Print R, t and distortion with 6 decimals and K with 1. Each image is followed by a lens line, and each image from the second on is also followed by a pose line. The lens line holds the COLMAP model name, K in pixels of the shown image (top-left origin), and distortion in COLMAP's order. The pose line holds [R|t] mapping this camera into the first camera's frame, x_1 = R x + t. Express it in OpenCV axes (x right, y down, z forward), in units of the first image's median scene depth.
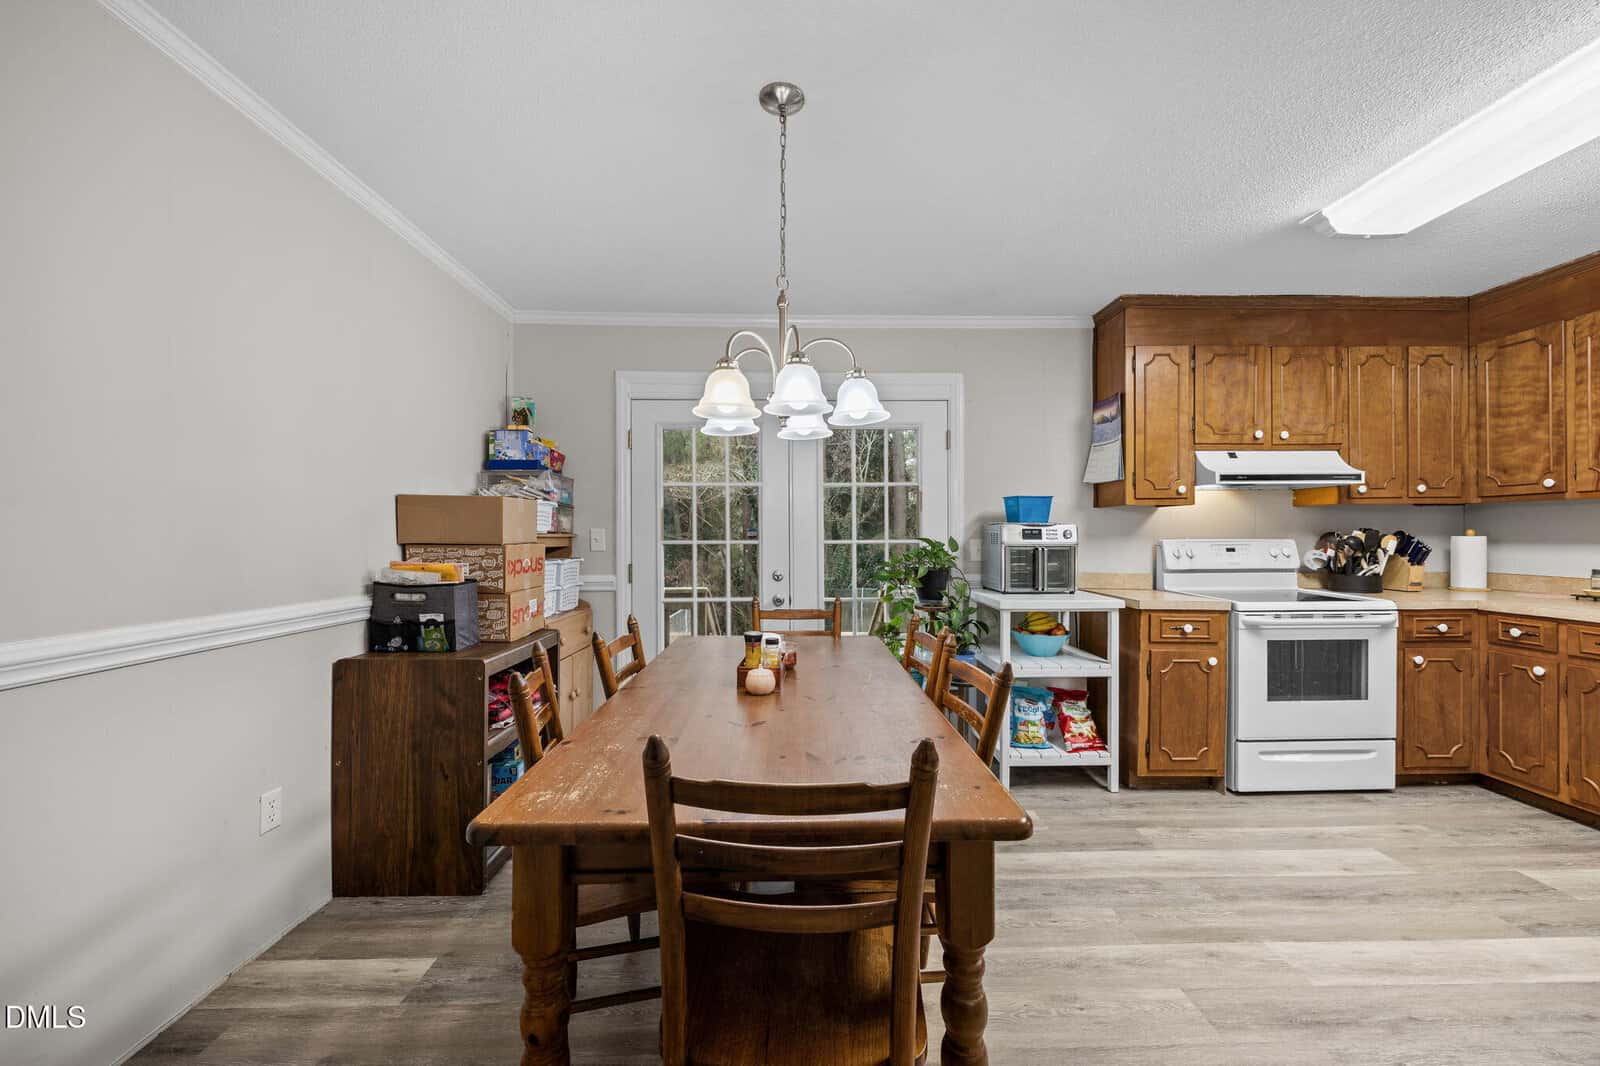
lens RADIAL K [[620.5, 0, 800.0], [0, 620.5, 533.0], [0, 0, 1]] dist [0.000144, -0.000762]
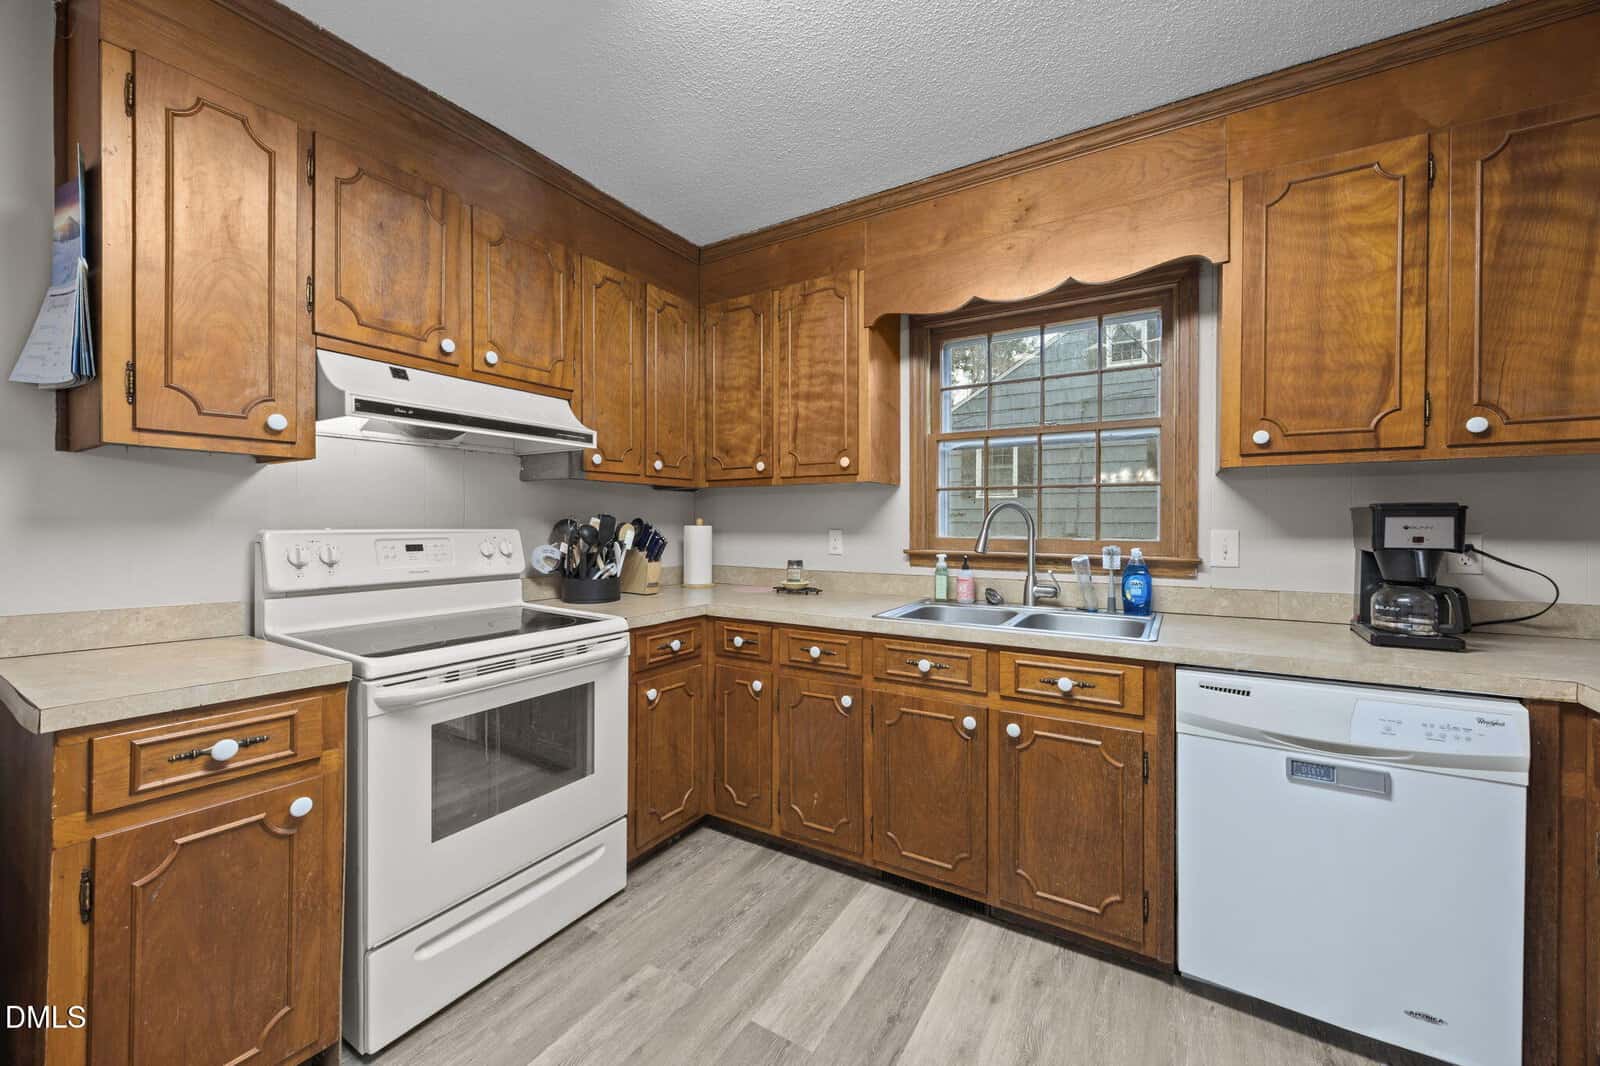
lens RADIAL K [[620.5, 0, 800.0], [0, 620.5, 533.0], [0, 0, 1]] dist [0.000144, -0.000762]
pose [[0.547181, -0.006540, 0.836989, 0.441034], [-0.005458, 0.999920, 0.011381, 0.005189], [-0.836997, -0.010796, 0.547101, 0.416763]]
